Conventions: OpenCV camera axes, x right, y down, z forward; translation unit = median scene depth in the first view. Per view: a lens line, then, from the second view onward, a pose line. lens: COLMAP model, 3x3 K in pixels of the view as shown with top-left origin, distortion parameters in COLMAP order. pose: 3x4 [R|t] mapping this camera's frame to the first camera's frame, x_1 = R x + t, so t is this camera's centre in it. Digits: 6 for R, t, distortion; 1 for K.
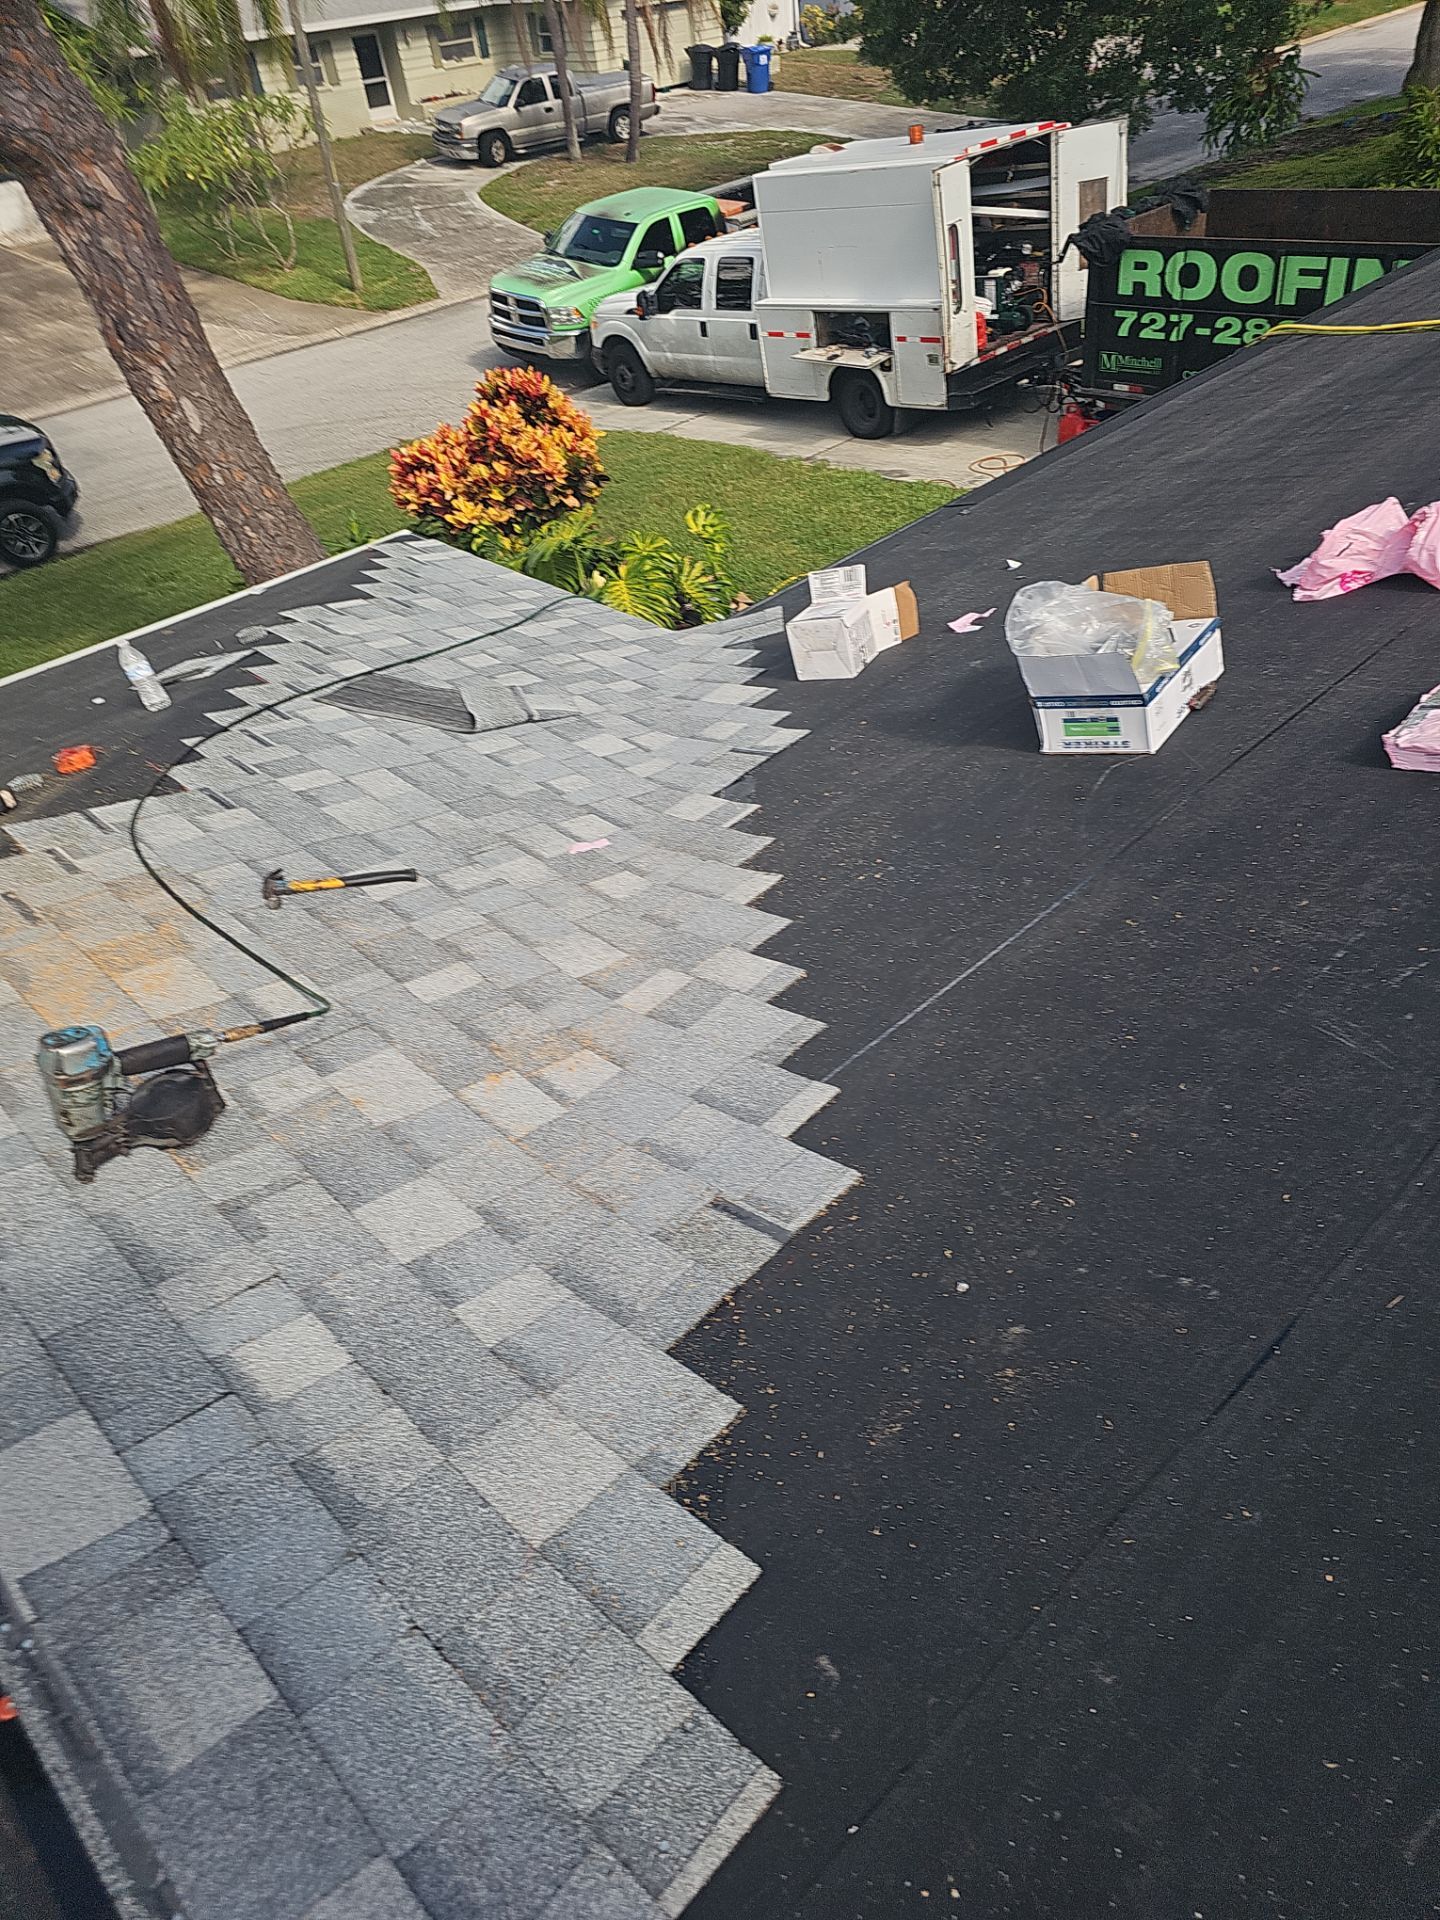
lens RADIAL K [[1261.2, 0, 720.0], [0, 1261.2, 960.0], [0, 0, 1]] dist [0.022134, -0.013837]
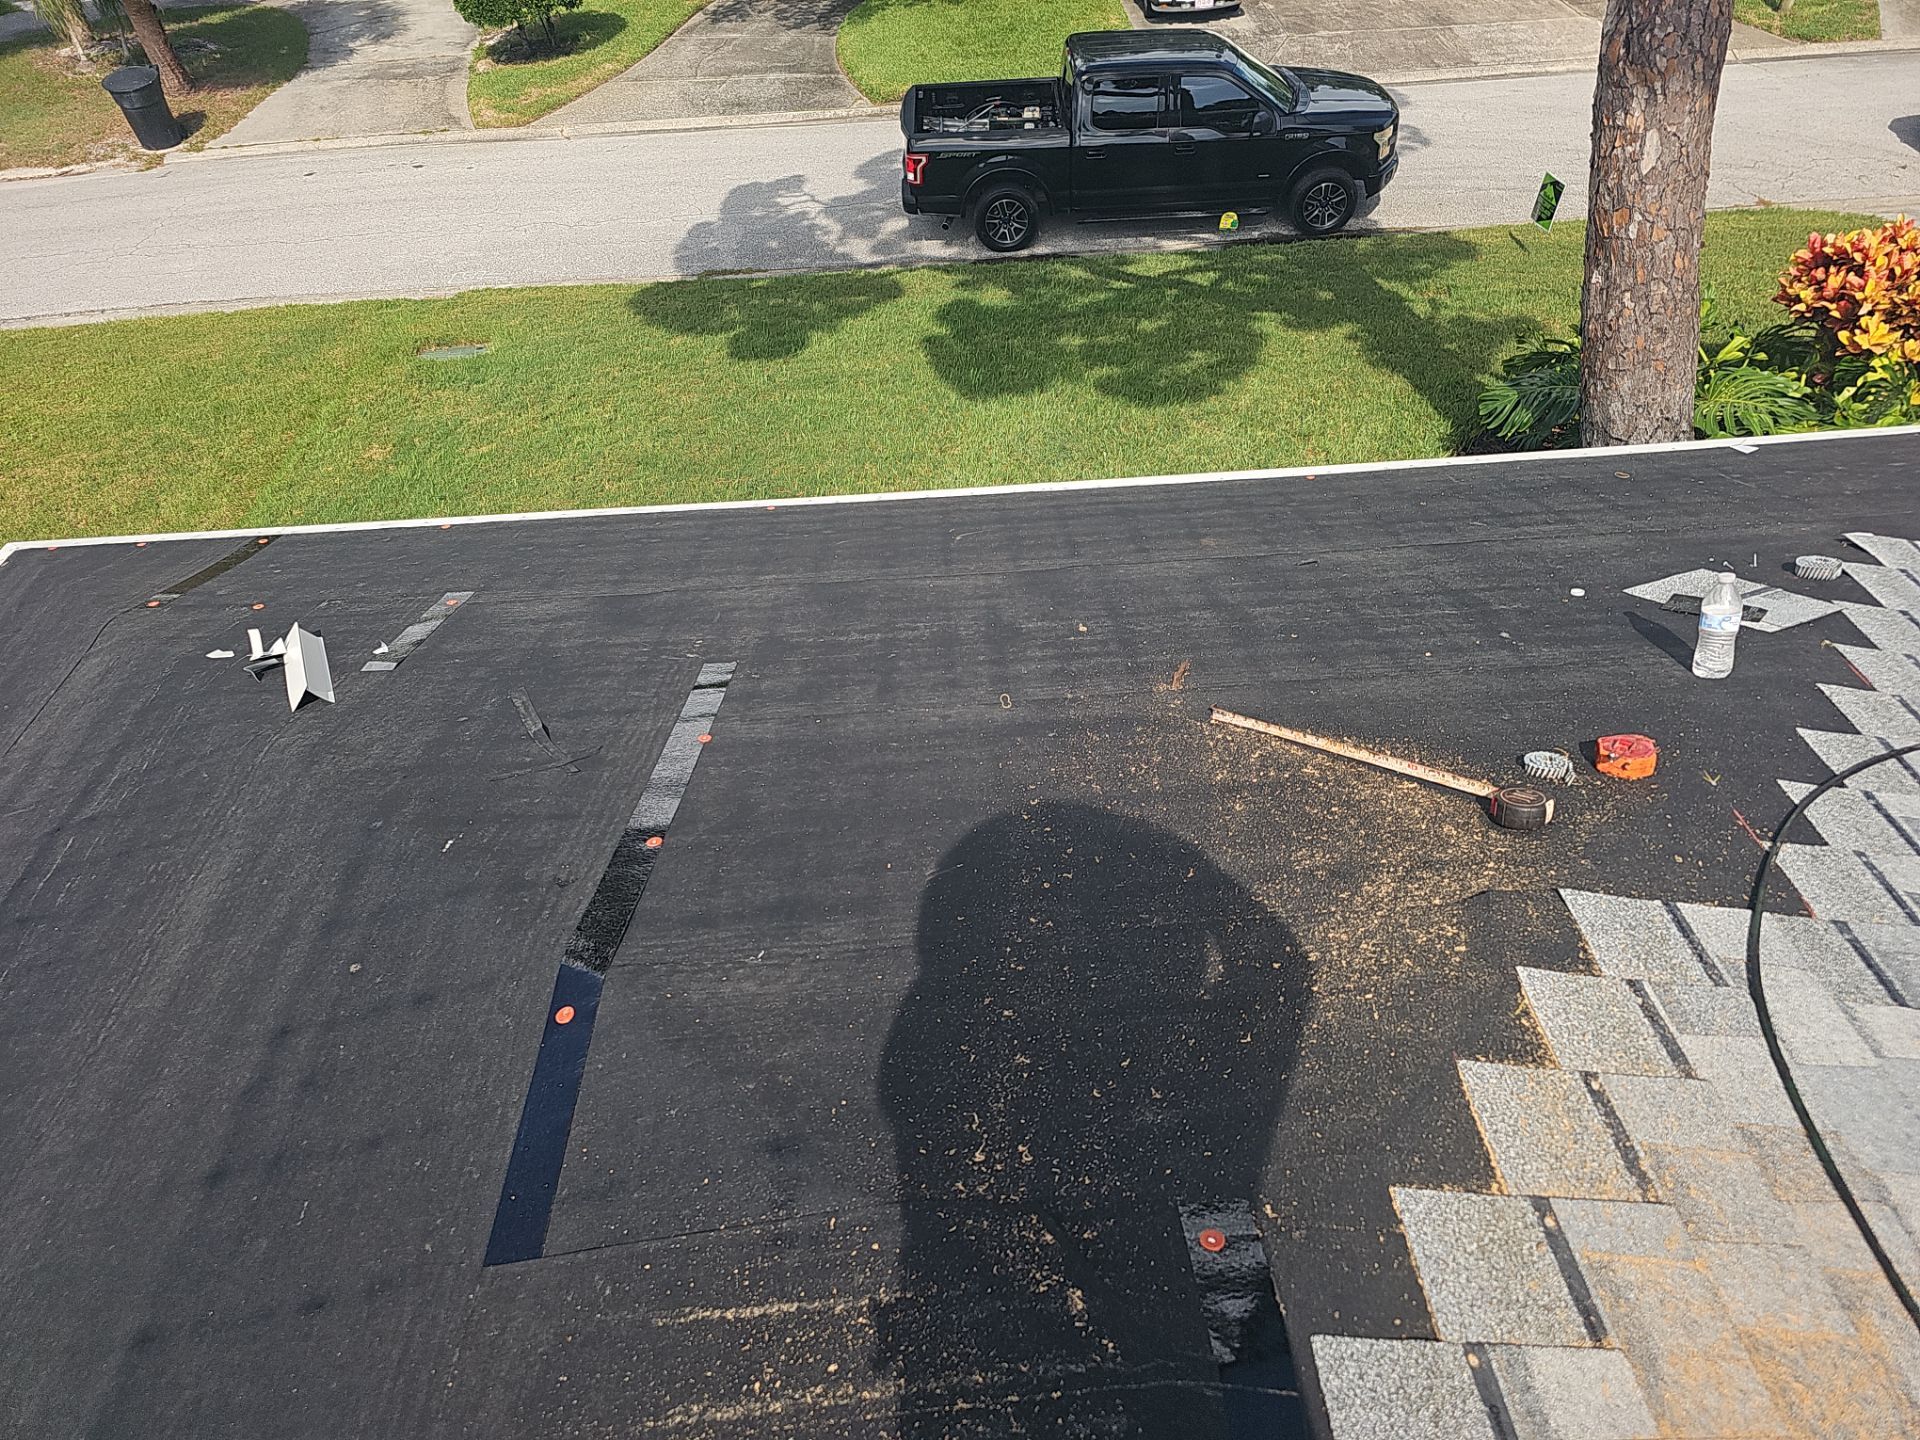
lens RADIAL K [[1261.2, 0, 960.0], [0, 1261.2, 720.0], [0, 0, 1]] dist [0.022134, -0.013837]
pose [[0.742532, 0.459684, -0.487172, -0.128040], [-0.434423, 0.884115, 0.172096, -0.039103], [0.509826, 0.083852, 0.856181, 0.075216]]
